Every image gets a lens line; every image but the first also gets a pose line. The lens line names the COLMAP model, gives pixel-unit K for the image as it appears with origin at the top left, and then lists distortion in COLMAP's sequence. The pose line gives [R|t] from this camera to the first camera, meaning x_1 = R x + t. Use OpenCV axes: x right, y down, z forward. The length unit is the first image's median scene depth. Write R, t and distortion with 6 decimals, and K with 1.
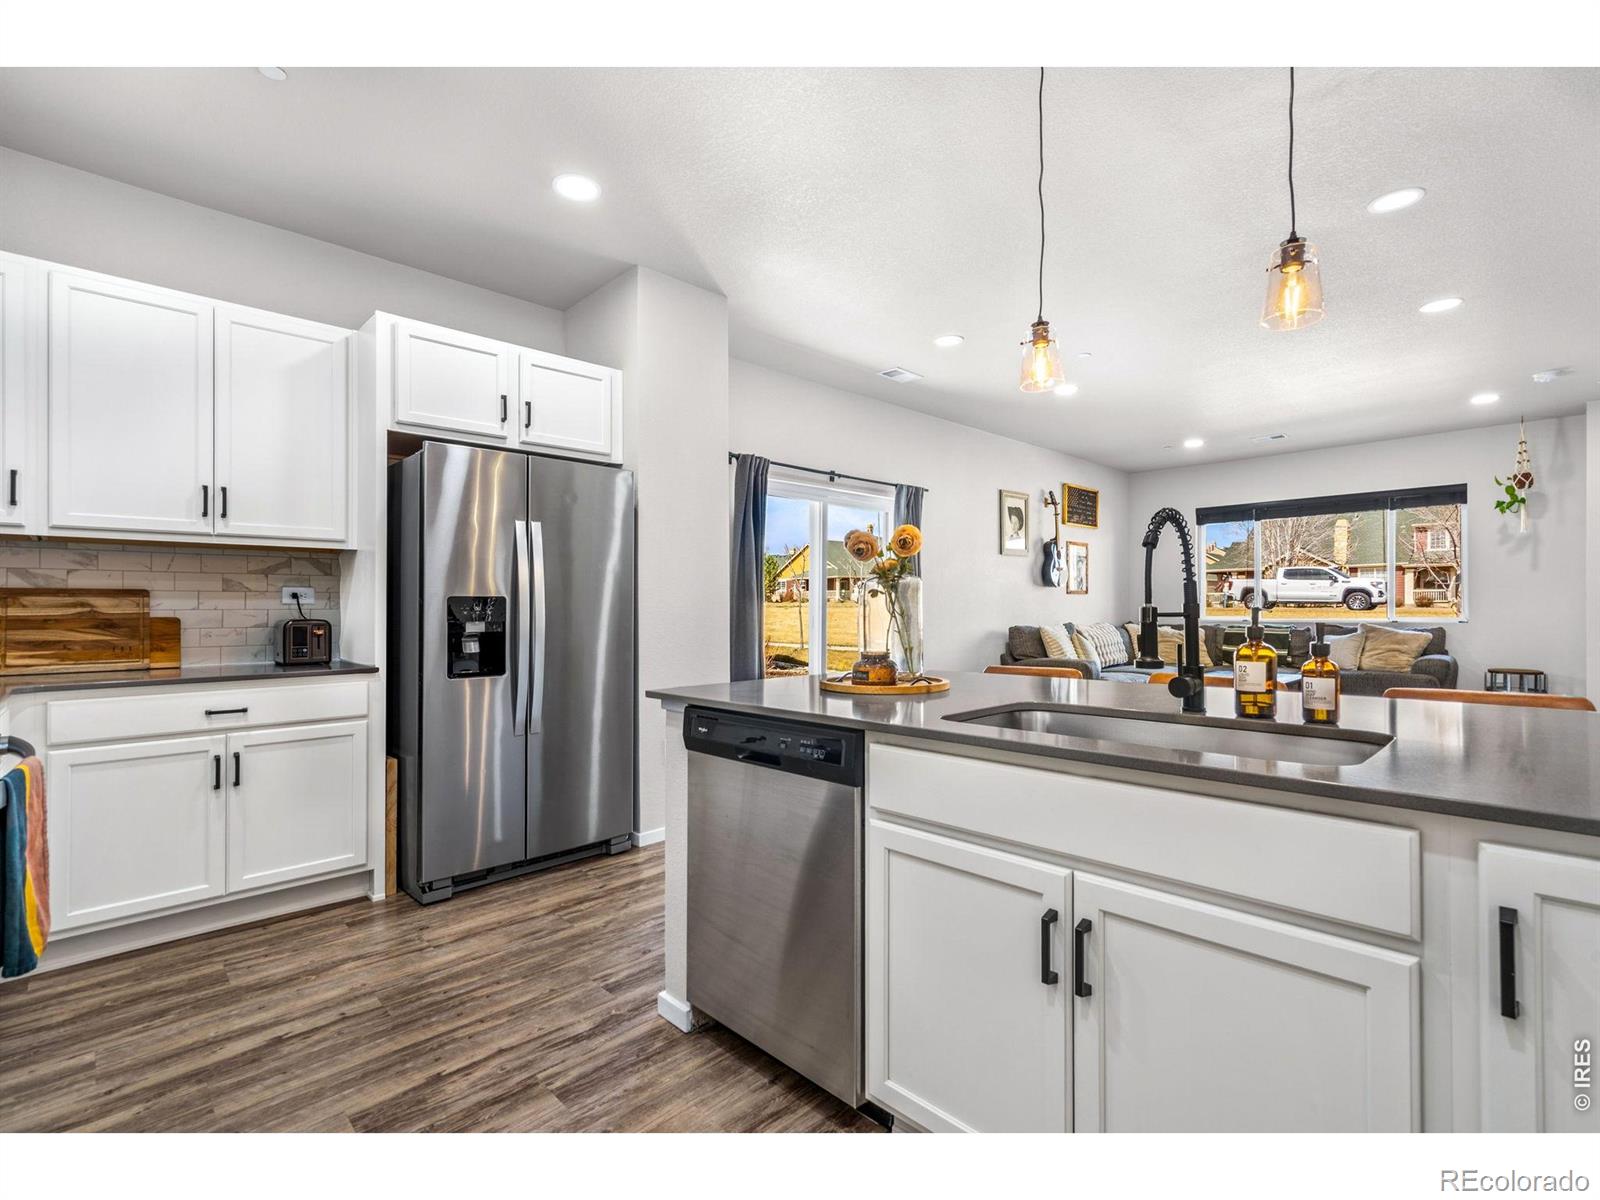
lens RADIAL K [[730.8, 0, 810.2], [0, 730.8, 615.1], [0, 0, 1]] dist [0.000553, 0.002156]
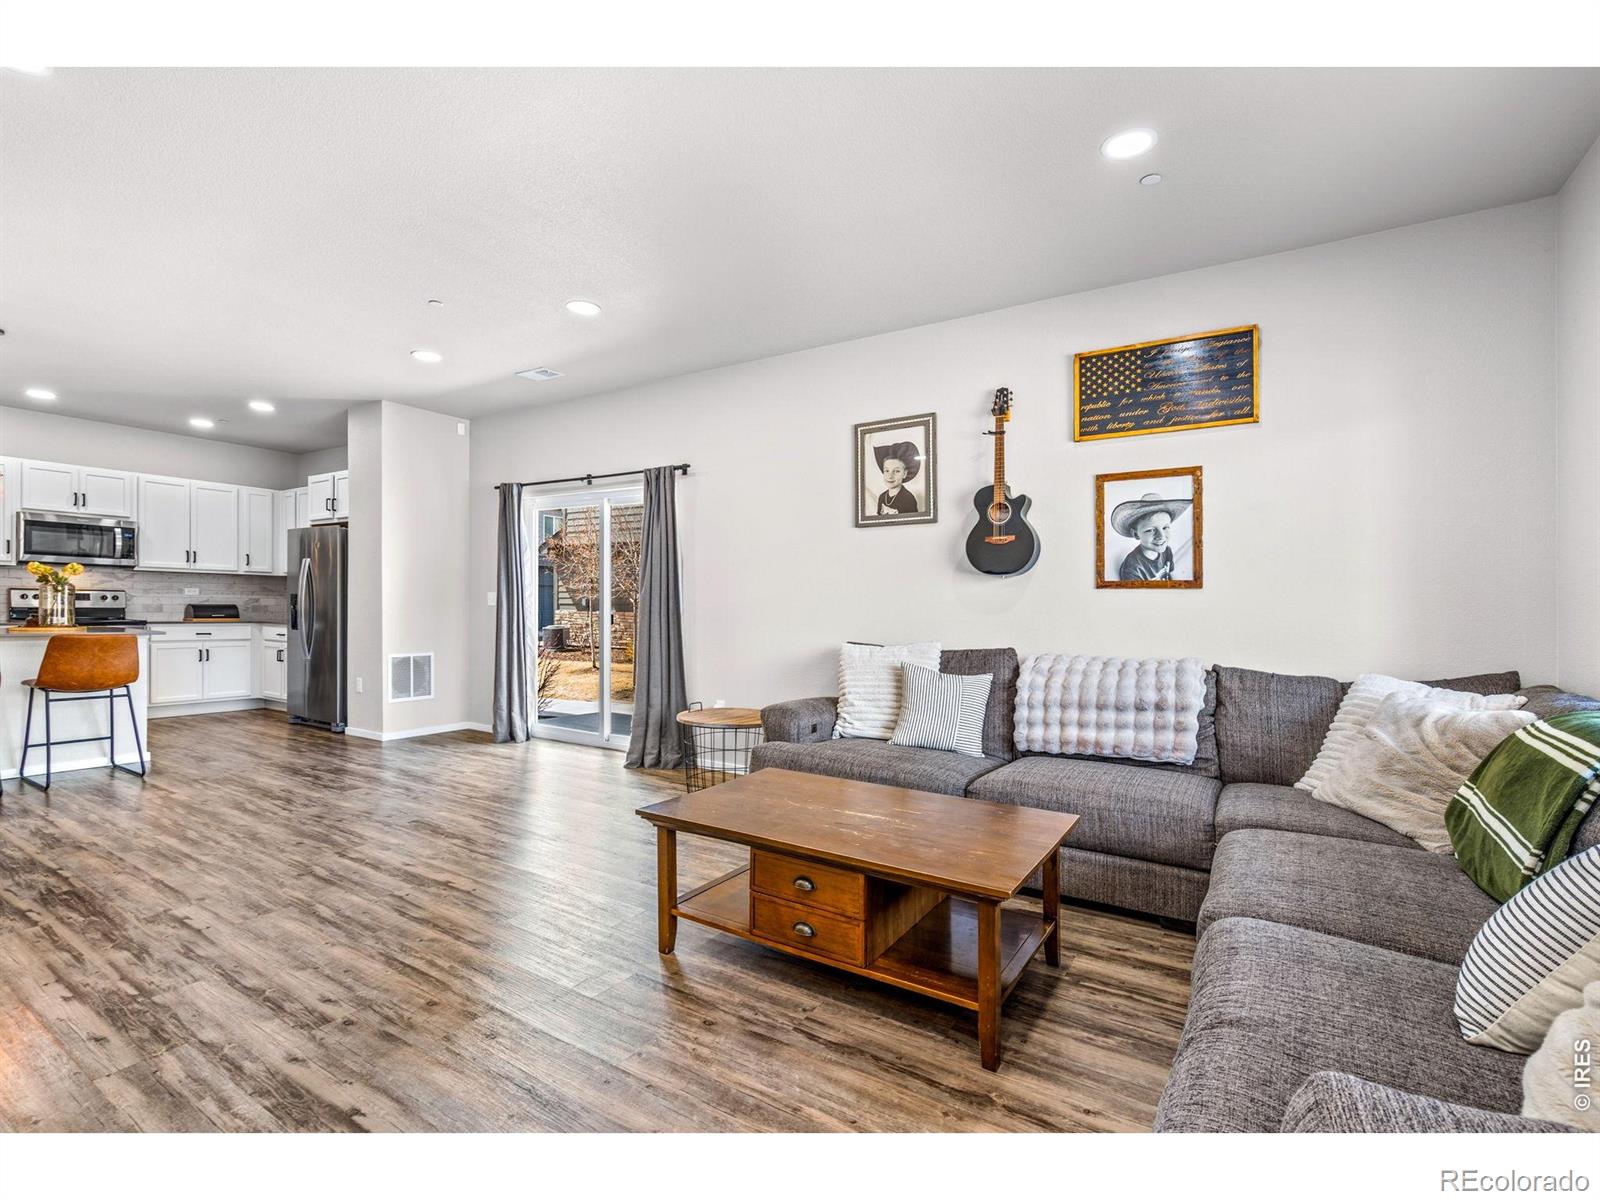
lens RADIAL K [[730.8, 0, 810.7], [0, 730.8, 609.9], [0, 0, 1]] dist [0.000553, 0.002156]
pose [[0.240410, 0.017385, -0.970516, 0.853942], [-0.026734, 0.999579, 0.011284, -0.018290], [0.970303, 0.023233, 0.240773, 0.804658]]
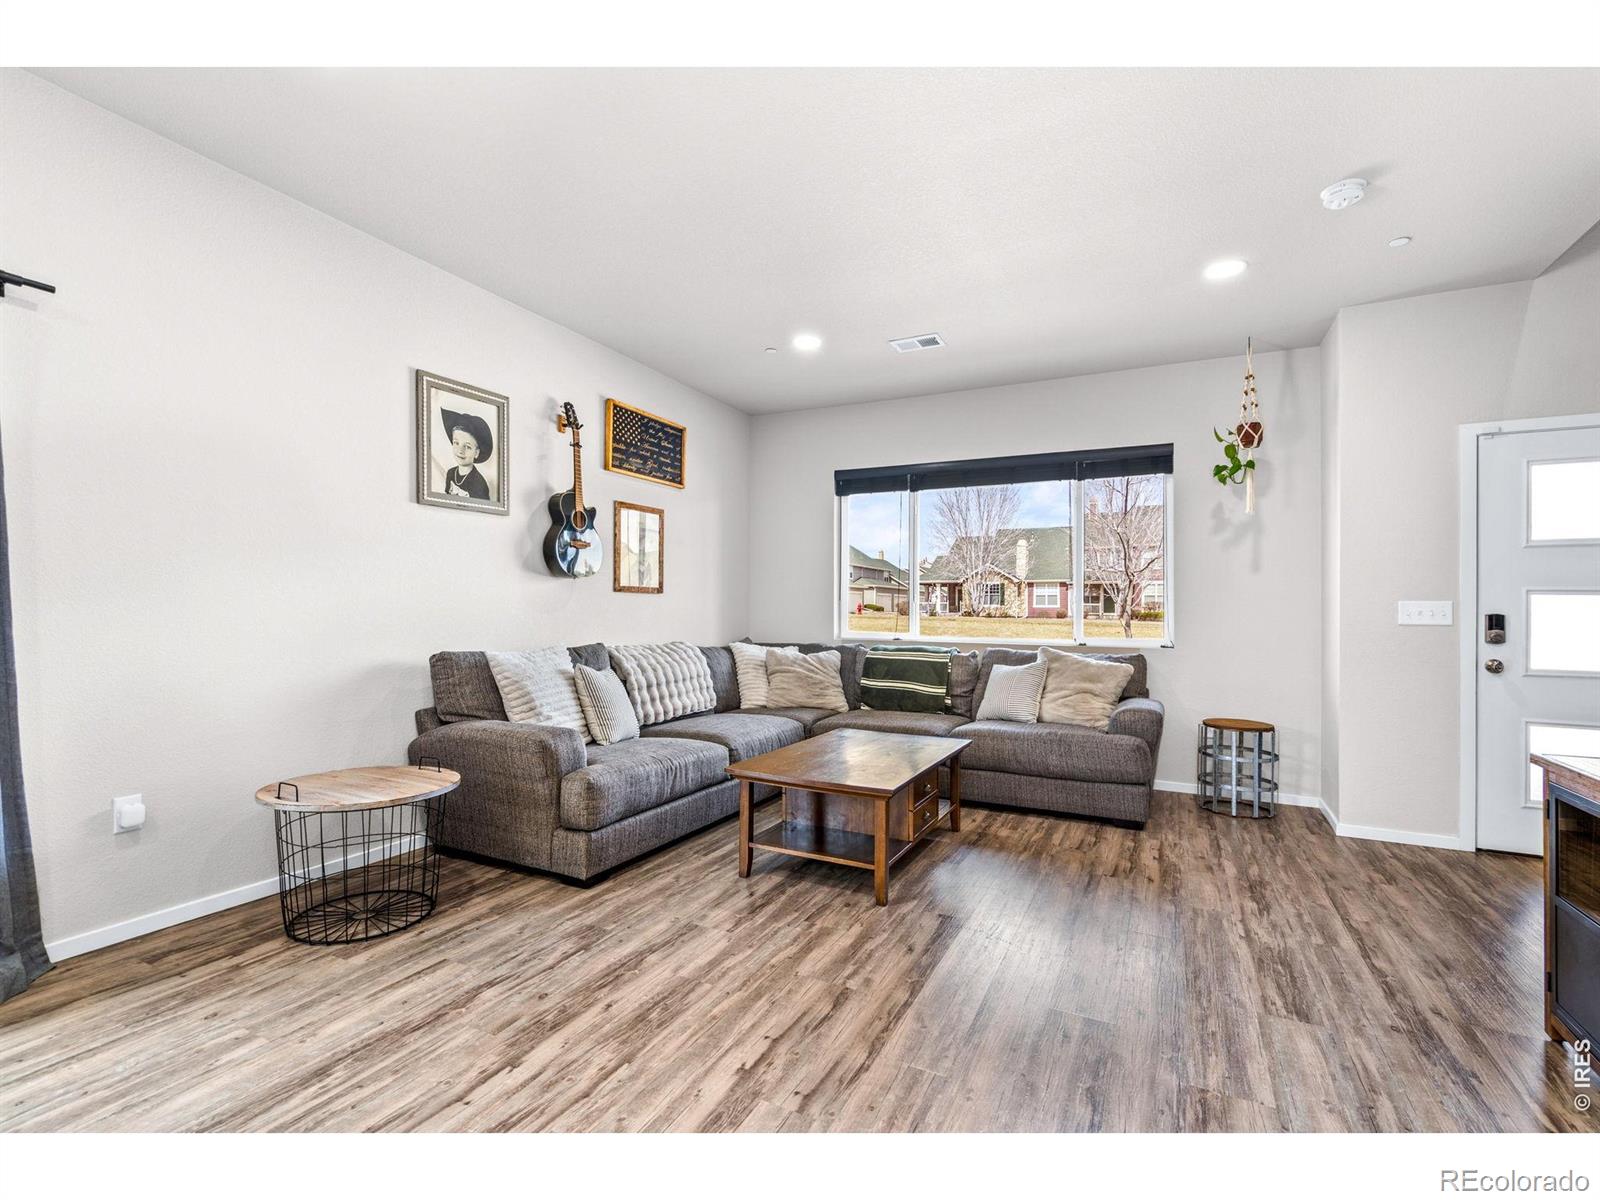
lens RADIAL K [[730.8, 0, 797.9], [0, 730.8, 597.0], [0, 0, 1]] dist [0.000553, 0.002156]
pose [[0.945720, 0.025109, 0.324010, 0.340767], [-0.015517, 0.999362, -0.032156, -0.010027], [-0.324611, 0.025383, 0.945507, 0.460745]]
